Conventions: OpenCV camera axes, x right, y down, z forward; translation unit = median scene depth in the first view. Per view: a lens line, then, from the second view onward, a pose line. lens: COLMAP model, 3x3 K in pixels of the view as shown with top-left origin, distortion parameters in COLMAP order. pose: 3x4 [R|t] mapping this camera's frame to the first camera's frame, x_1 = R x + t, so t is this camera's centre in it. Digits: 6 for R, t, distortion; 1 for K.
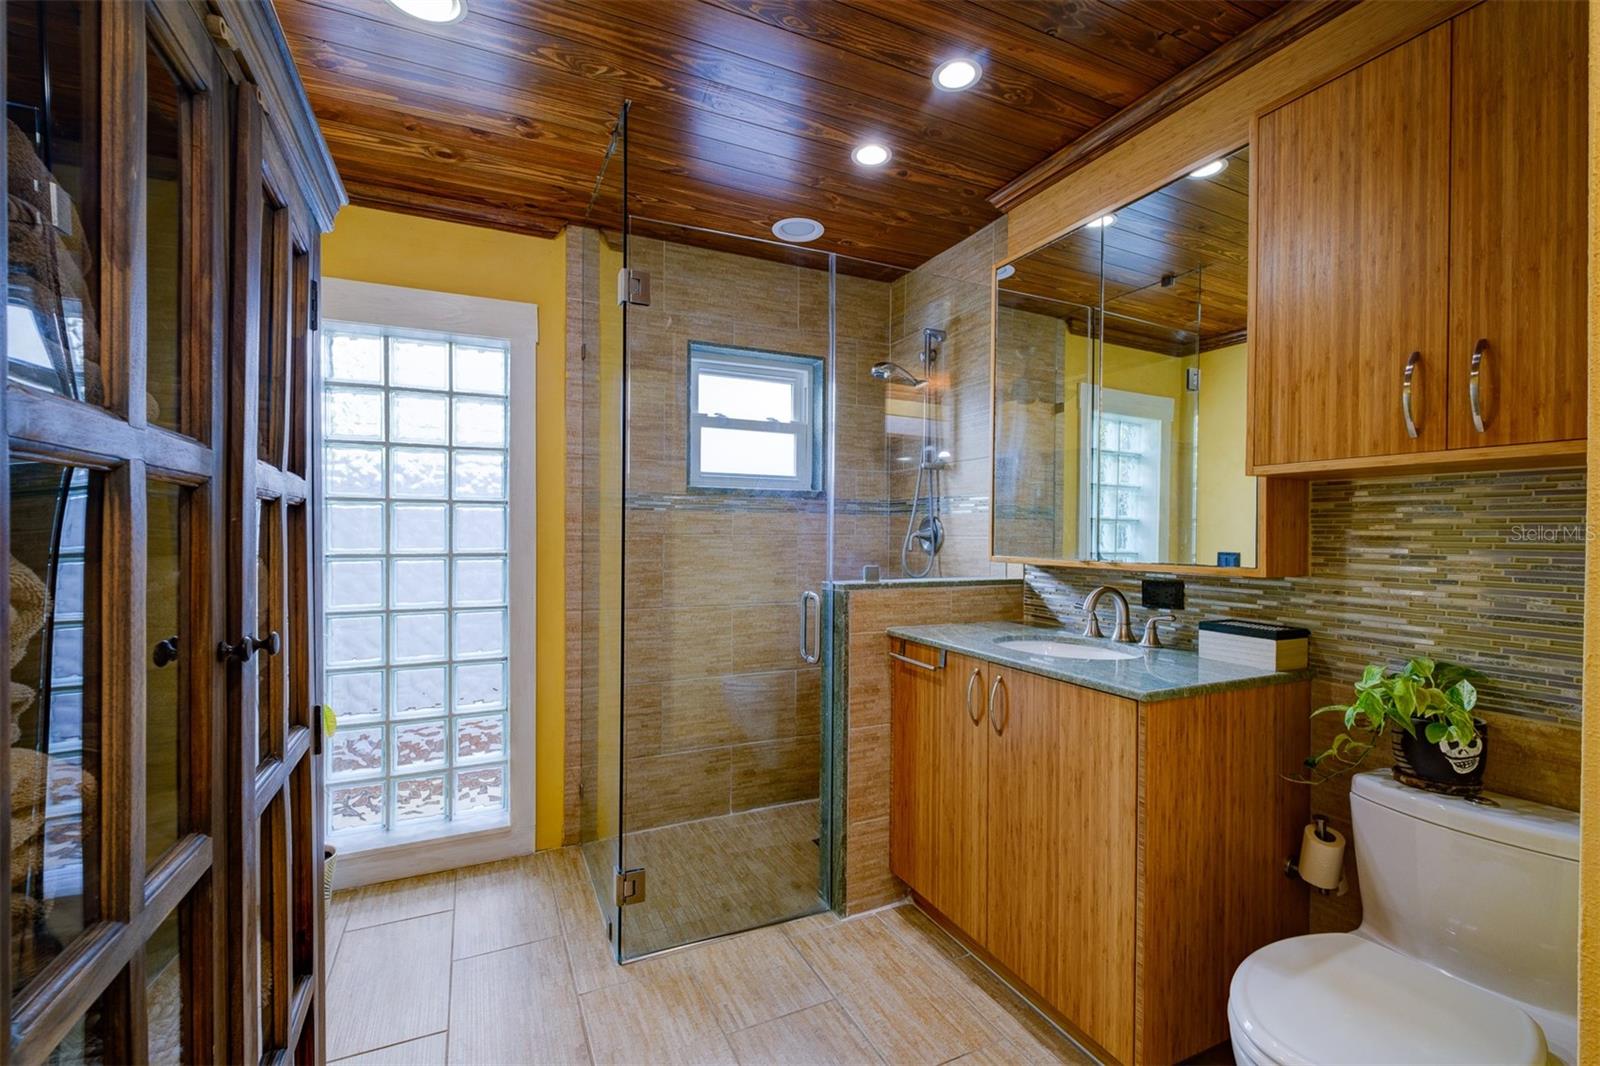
lens RADIAL K [[720.1, 0, 806.4], [0, 720.1, 535.2], [0, 0, 1]] dist [0.013610, -0.006878]
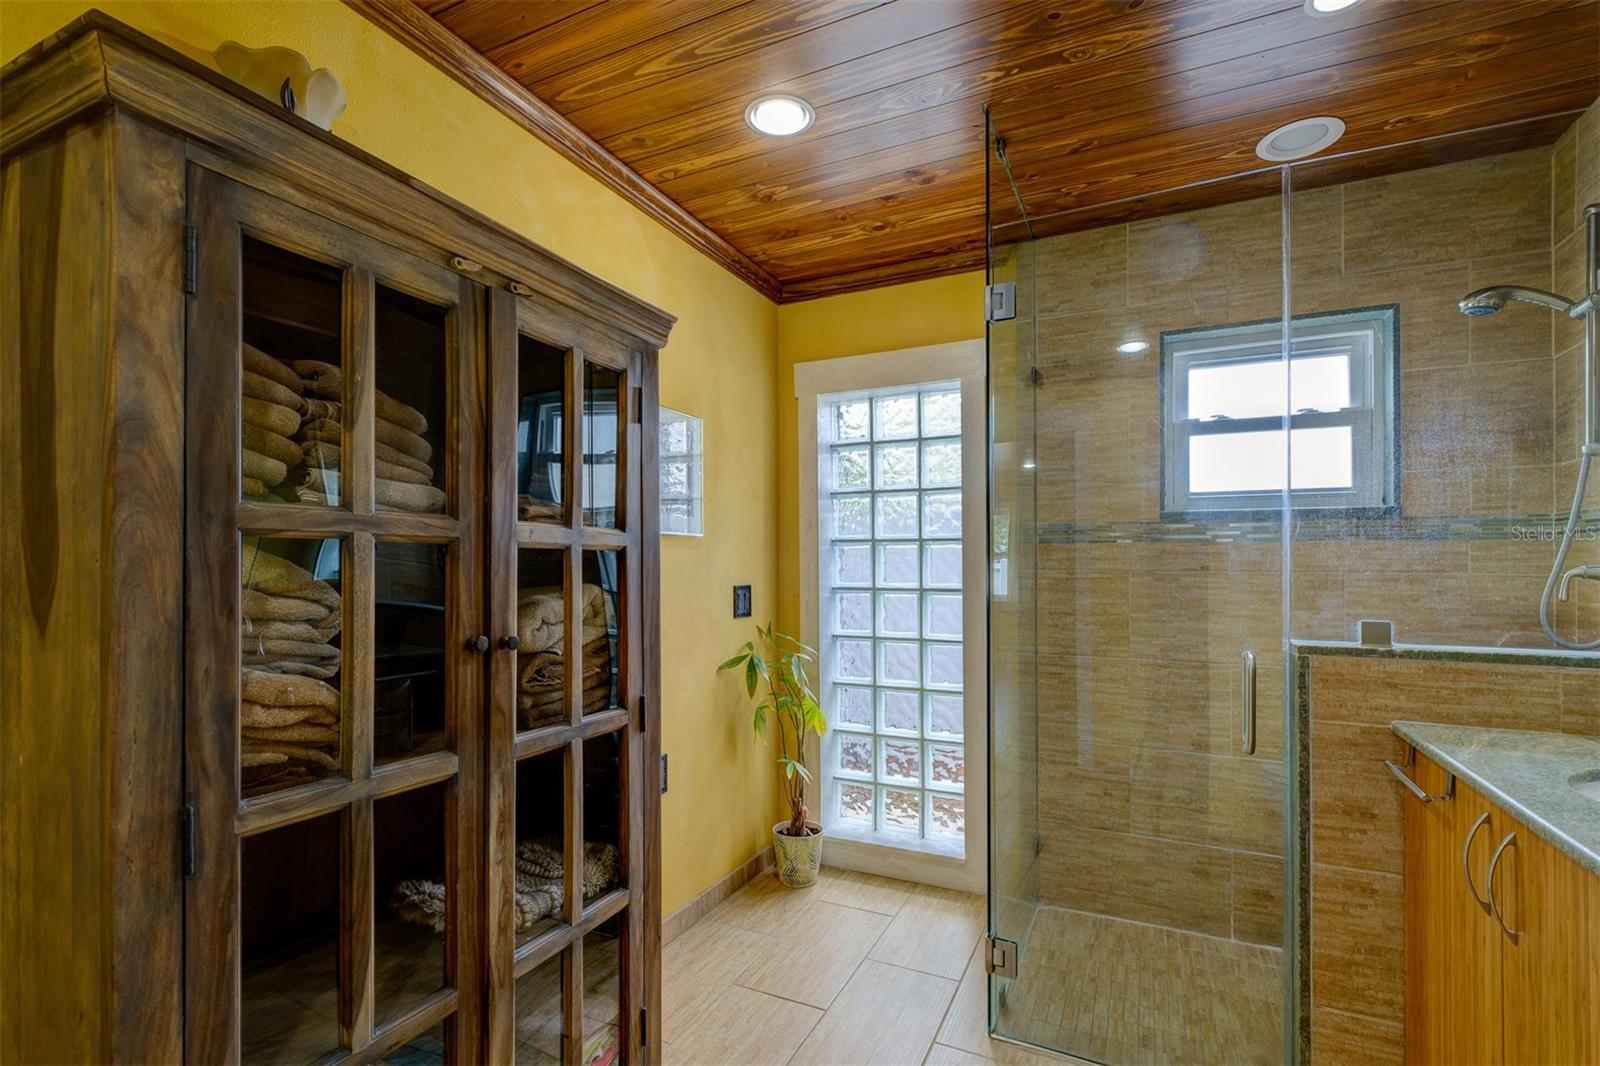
lens RADIAL K [[765.1, 0, 797.8], [0, 765.1, 565.8], [0, 0, 1]] dist [0.017633, -0.007246]
pose [[0.604644, -0.002938, -0.796491, 0.316886], [-0.002841, 0.999979, -0.005846, -0.001020], [0.796491, 0.005797, 0.604623, 0.170576]]
